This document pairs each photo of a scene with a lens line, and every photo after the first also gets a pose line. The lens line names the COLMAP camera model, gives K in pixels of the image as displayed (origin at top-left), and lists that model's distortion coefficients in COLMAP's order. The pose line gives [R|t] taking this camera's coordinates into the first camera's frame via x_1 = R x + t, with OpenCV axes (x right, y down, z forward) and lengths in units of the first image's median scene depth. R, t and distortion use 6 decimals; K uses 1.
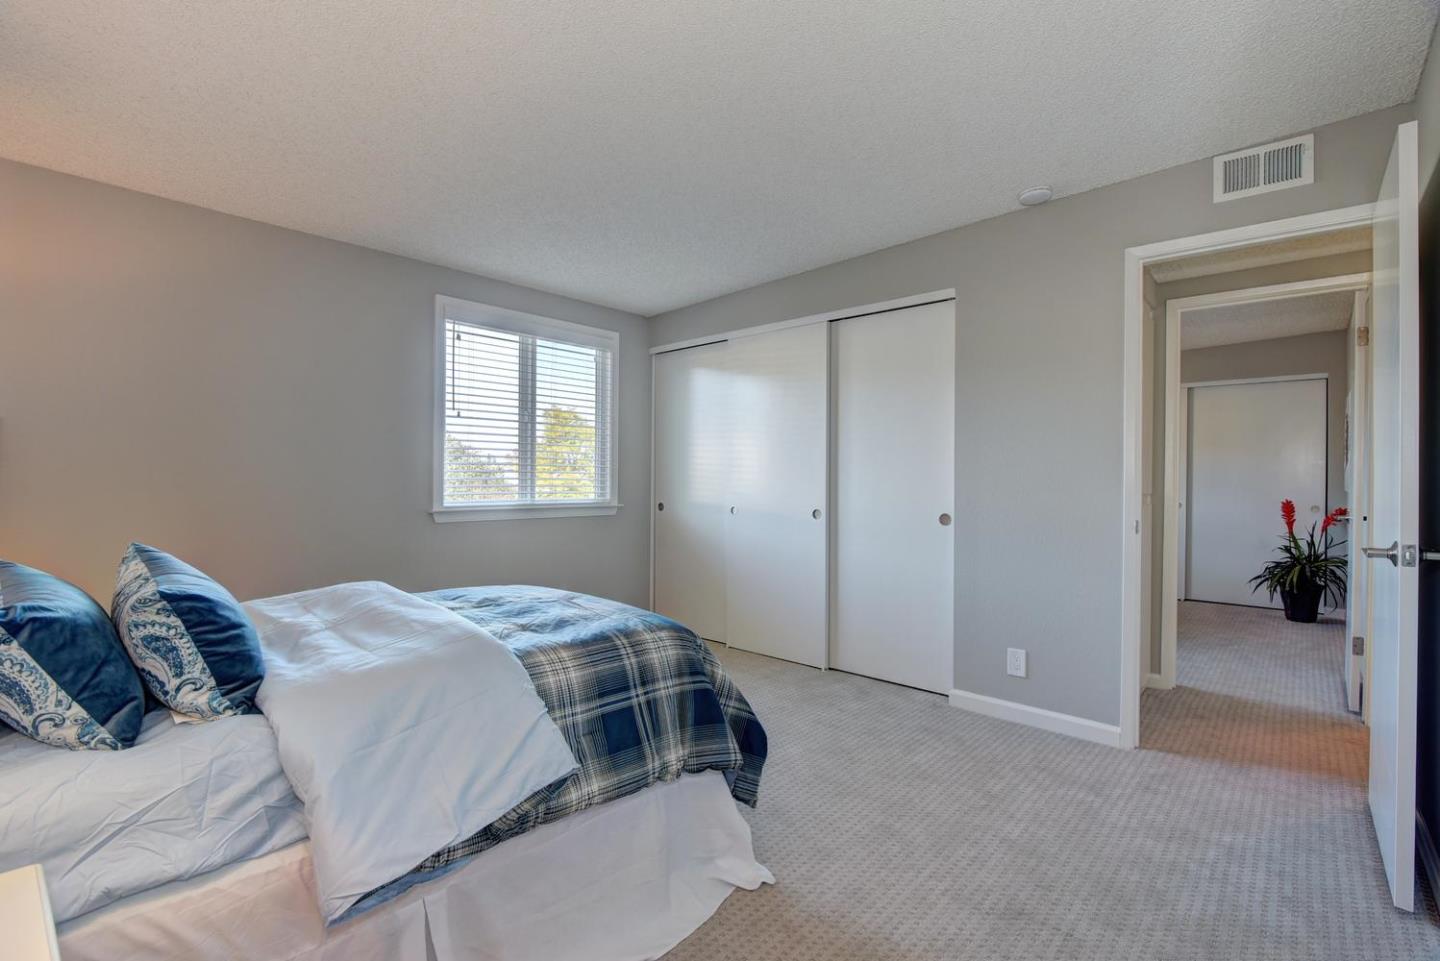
lens RADIAL K [[649.3, 0, 720.0], [0, 649.3, 480.5], [0, 0, 1]] dist [-0.002159, -0.011015]
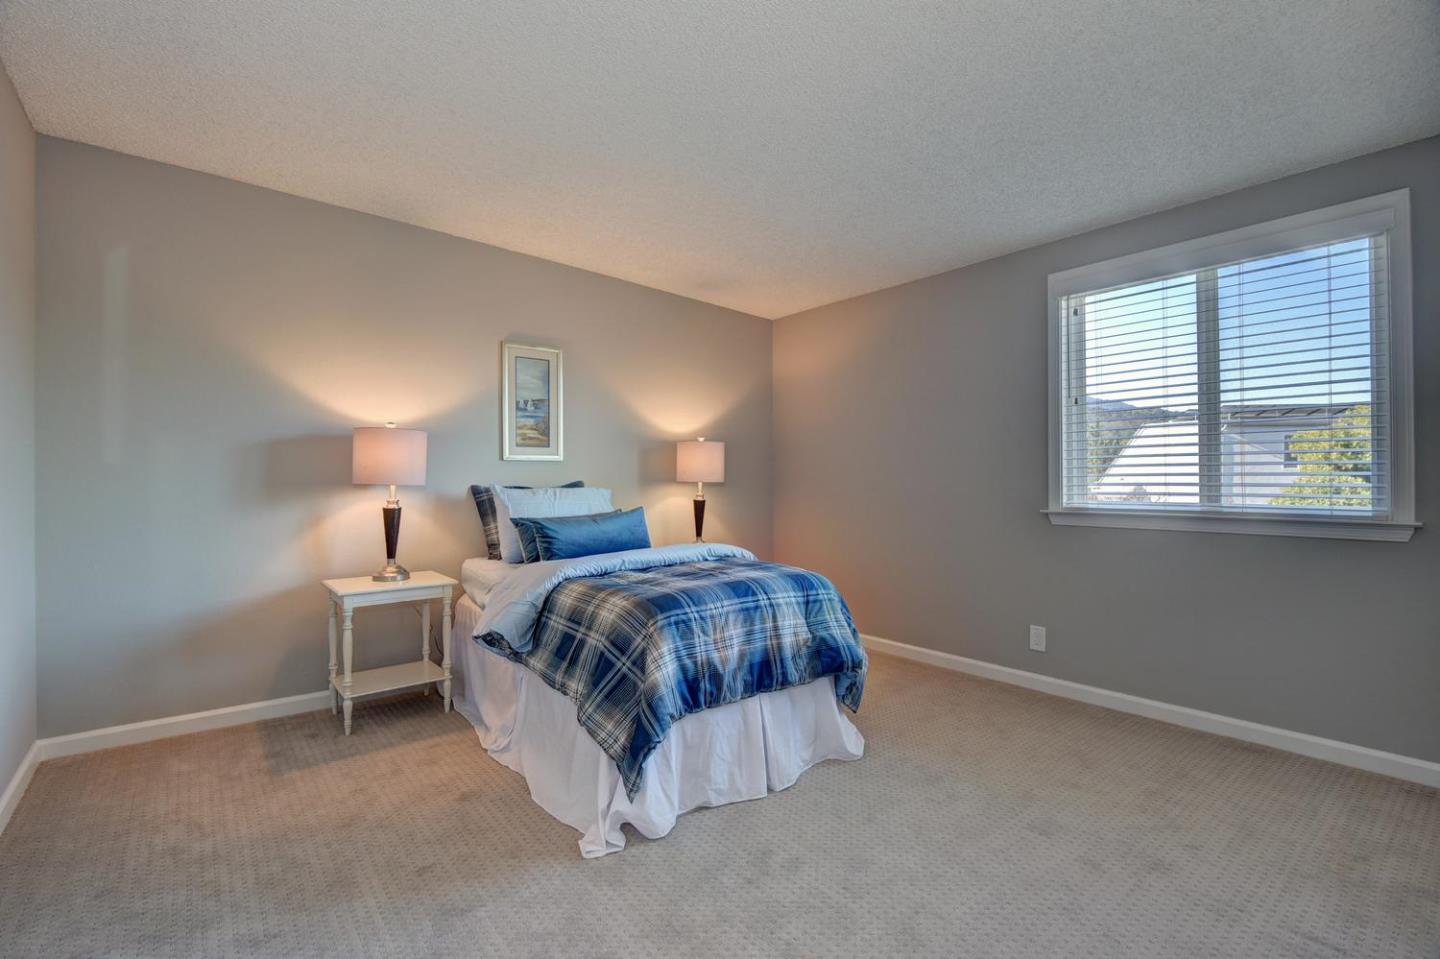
lens RADIAL K [[649.3, 0, 720.0], [0, 649.3, 479.5], [0, 0, 1]] dist [-0.002159, -0.011015]
pose [[-0.151312, 0.015907, -0.988358, 0.533788], [0.023772, 0.999640, 0.012449, -0.020781], [0.988200, -0.021612, -0.151635, 0.667436]]
